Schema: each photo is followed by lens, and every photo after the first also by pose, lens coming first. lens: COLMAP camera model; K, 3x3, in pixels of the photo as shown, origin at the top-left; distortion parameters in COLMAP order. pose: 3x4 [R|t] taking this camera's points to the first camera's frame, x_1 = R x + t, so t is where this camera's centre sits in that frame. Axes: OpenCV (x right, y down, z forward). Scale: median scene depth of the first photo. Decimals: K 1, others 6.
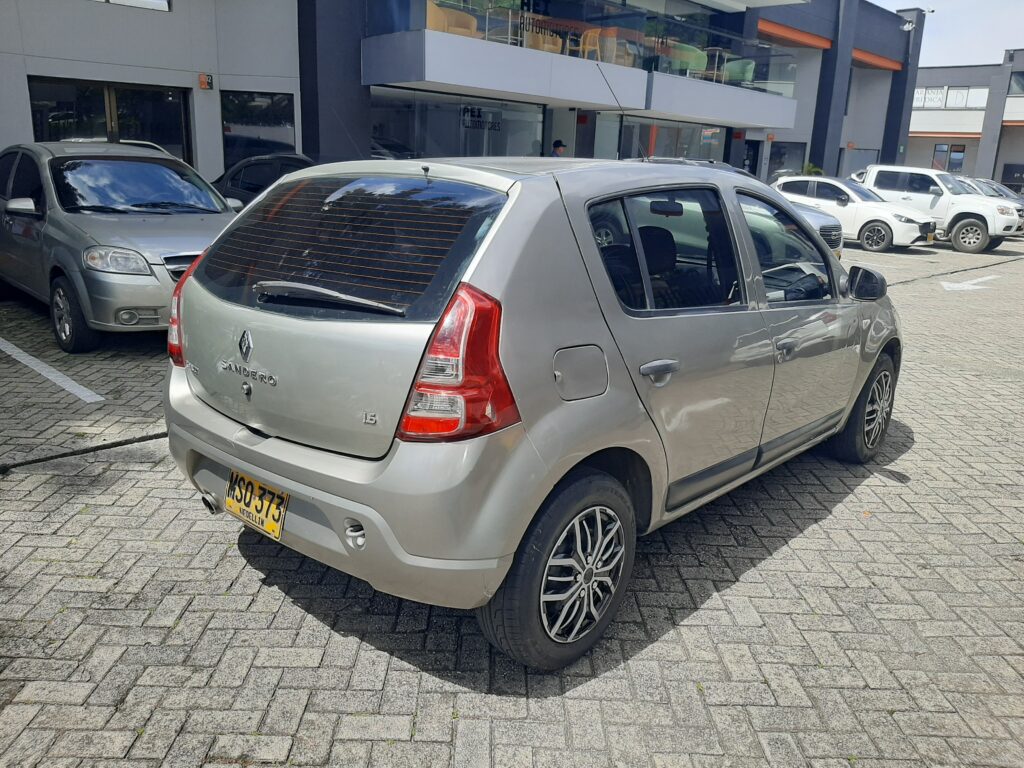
lens RADIAL K [[806.1, 0, 516.4], [0, 806.1, 387.5], [0, 0, 1]] dist [-0.004494, -0.027110]
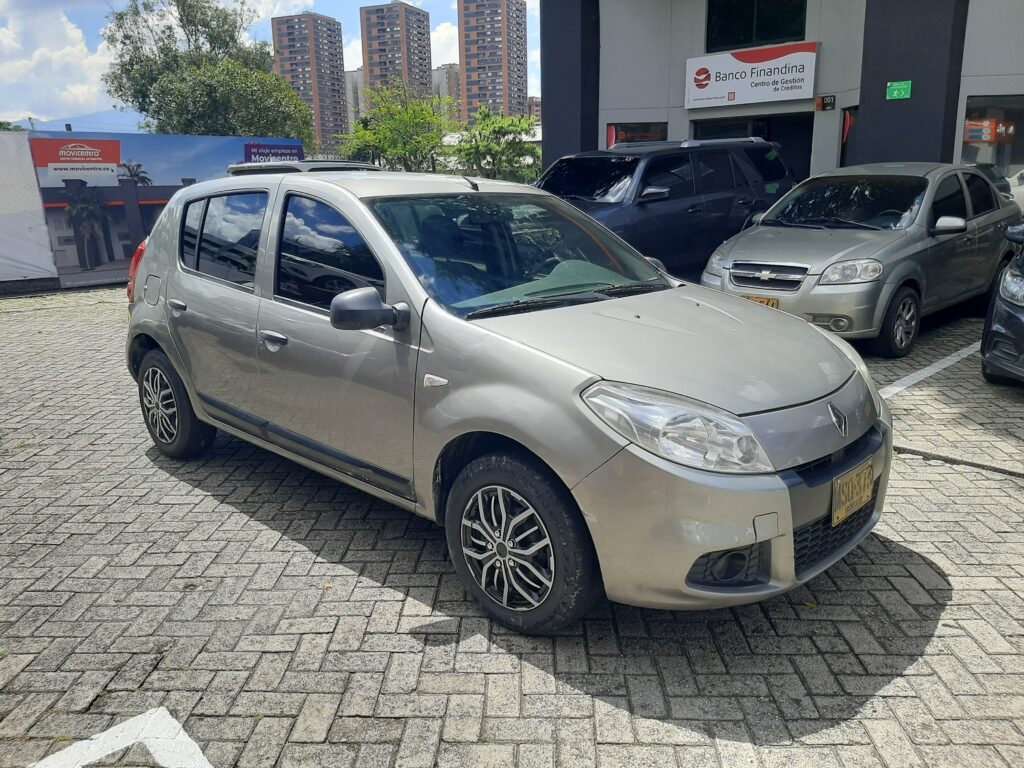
lens RADIAL K [[806.1, 0, 514.4], [0, 806.1, 382.3], [0, 0, 1]] dist [-0.004494, -0.027110]
pose [[-0.039840, 0.203416, -0.978281, 1.196388], [-0.241085, 0.948177, 0.206974, -0.258308], [0.969686, 0.244095, 0.011265, 1.134424]]
